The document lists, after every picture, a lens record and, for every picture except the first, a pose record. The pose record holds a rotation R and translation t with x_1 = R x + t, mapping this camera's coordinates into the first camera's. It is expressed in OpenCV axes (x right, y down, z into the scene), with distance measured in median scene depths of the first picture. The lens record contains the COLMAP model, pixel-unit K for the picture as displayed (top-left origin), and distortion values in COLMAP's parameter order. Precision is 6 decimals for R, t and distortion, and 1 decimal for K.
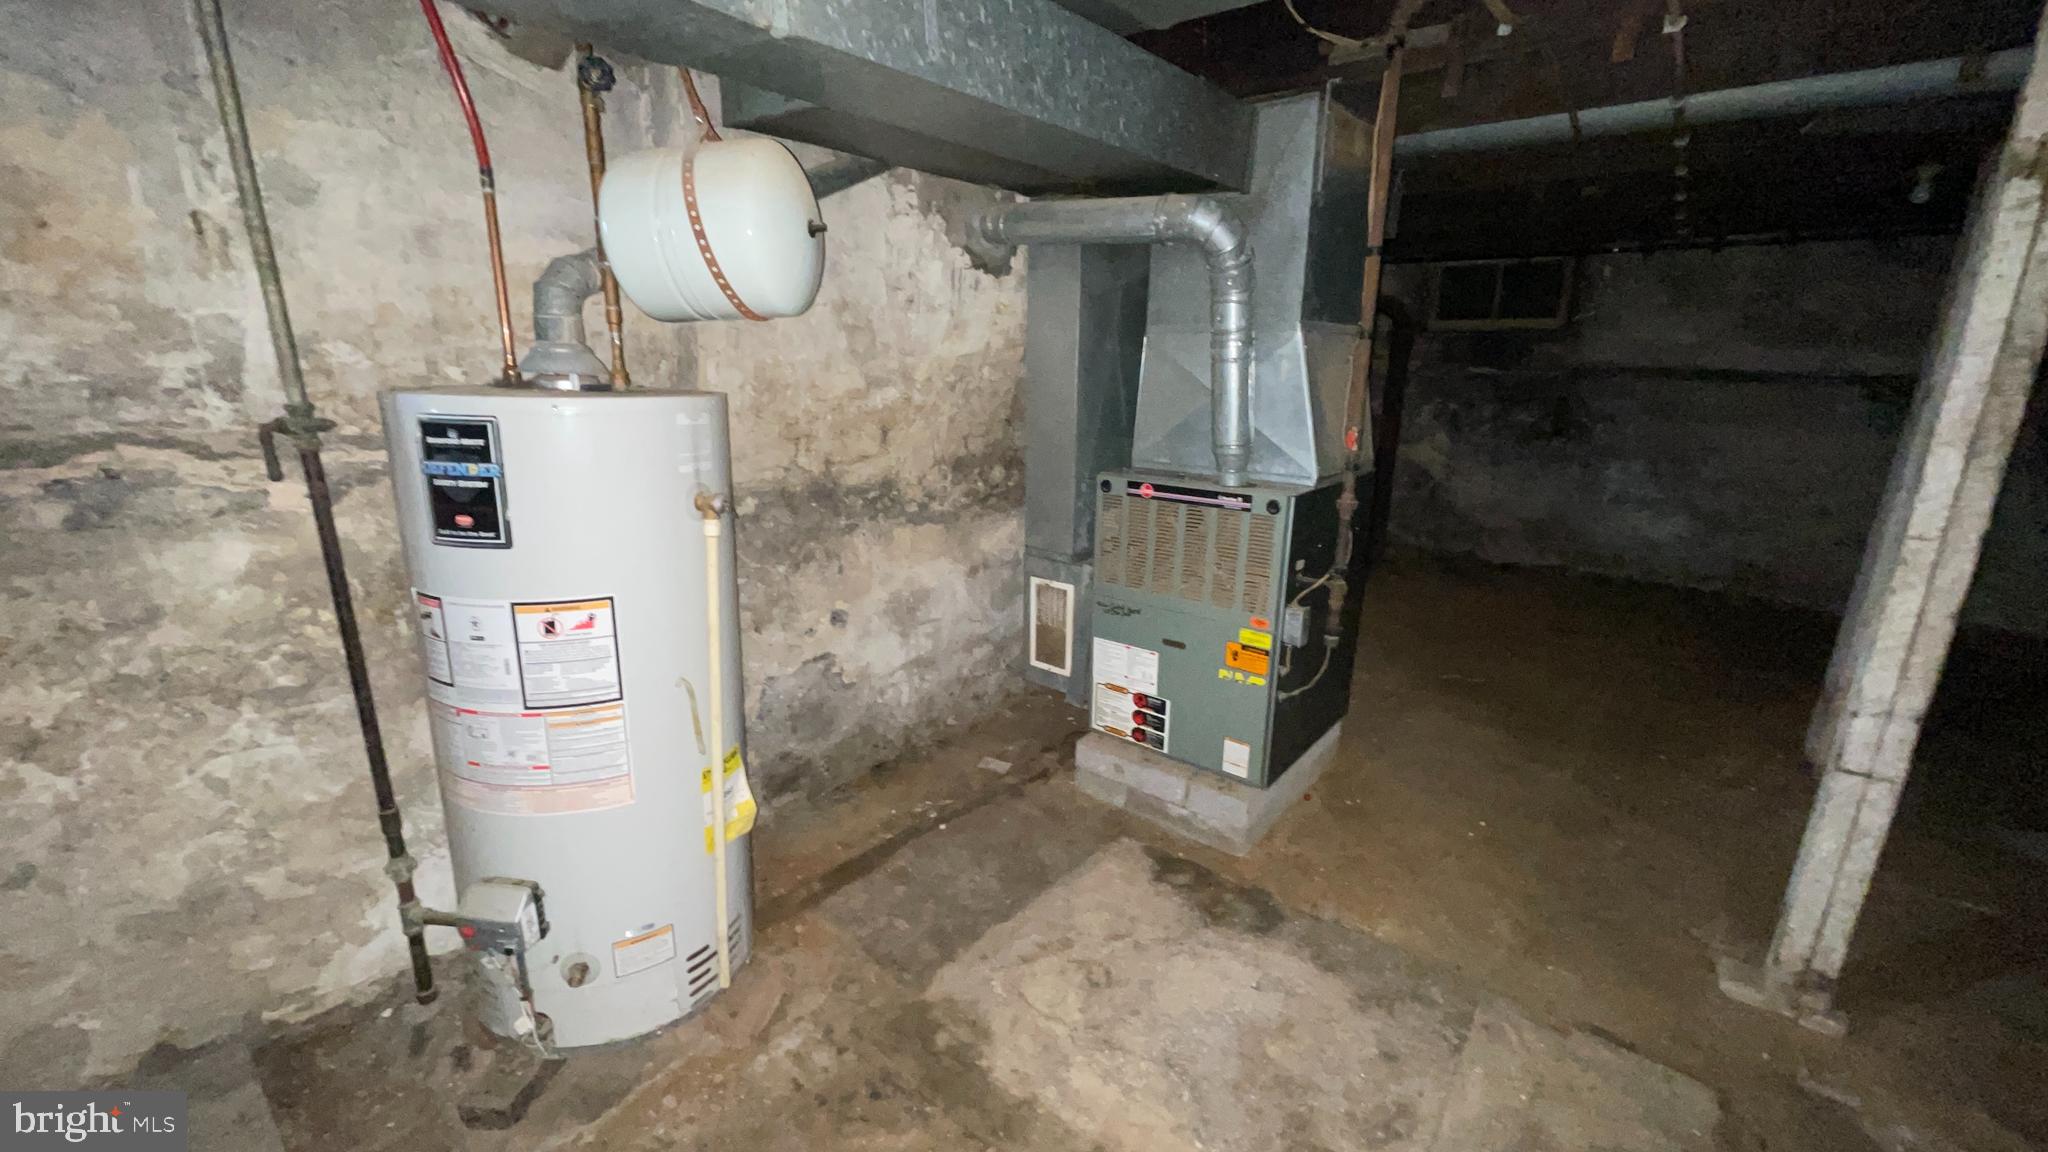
lens RADIAL K [[795.2, 0, 1024.0], [0, 795.2, 576.0], [0, 0, 1]] dist [0.000415, -0.000272]
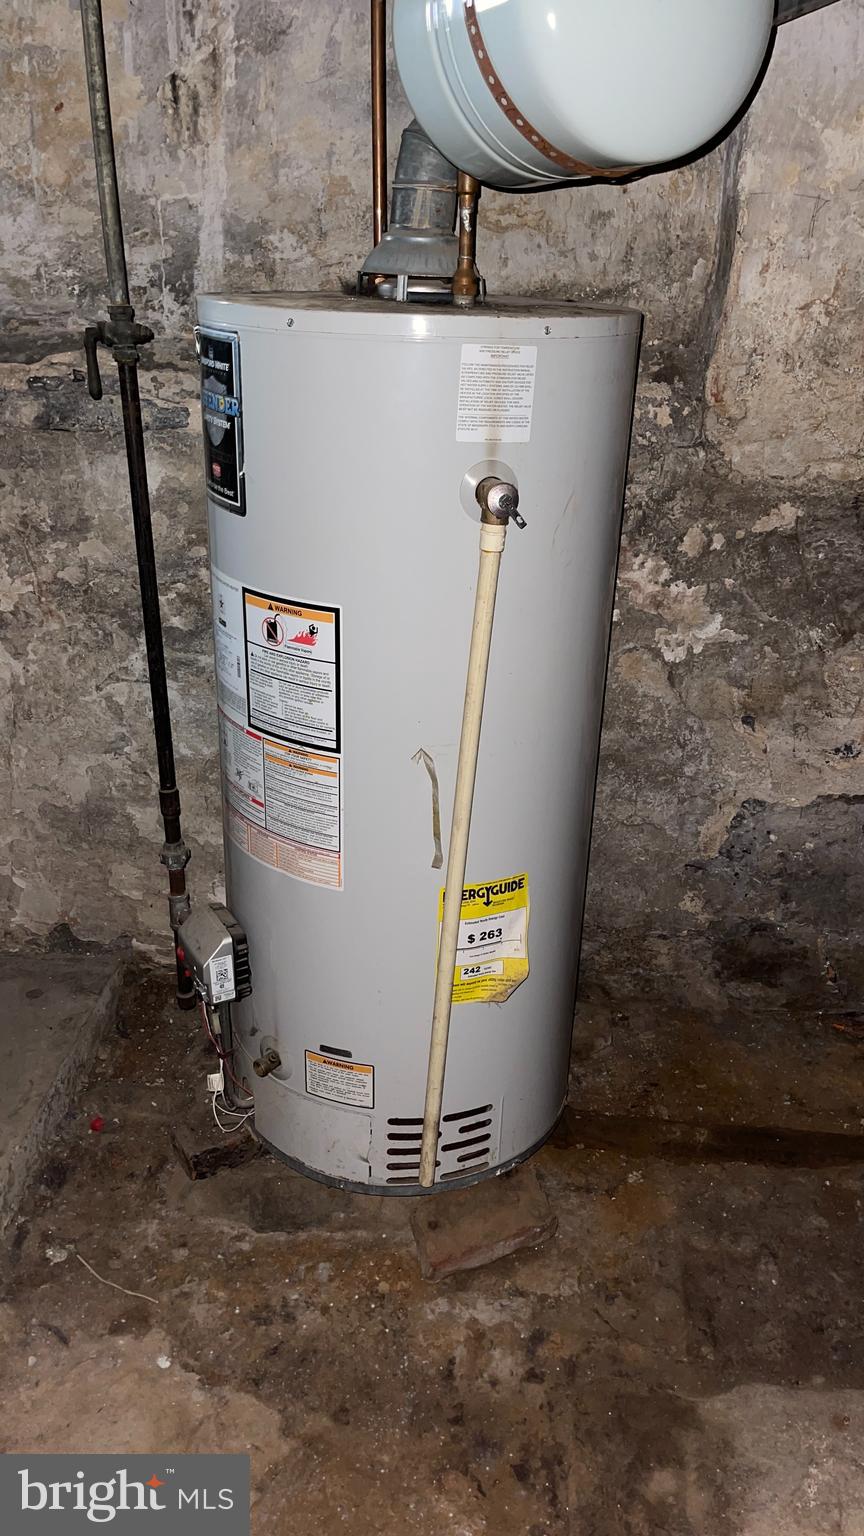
lens RADIAL K [[1157.2, 0, 432.0], [0, 1157.2, 768.0], [0, 0, 1]] dist [0.032543, -0.003872]
pose [[0.603914, 0.318568, -0.730618, 0.318968], [-0.215212, 0.947780, 0.235366, -0.097061], [0.767445, 0.015097, 0.640937, 0.397594]]
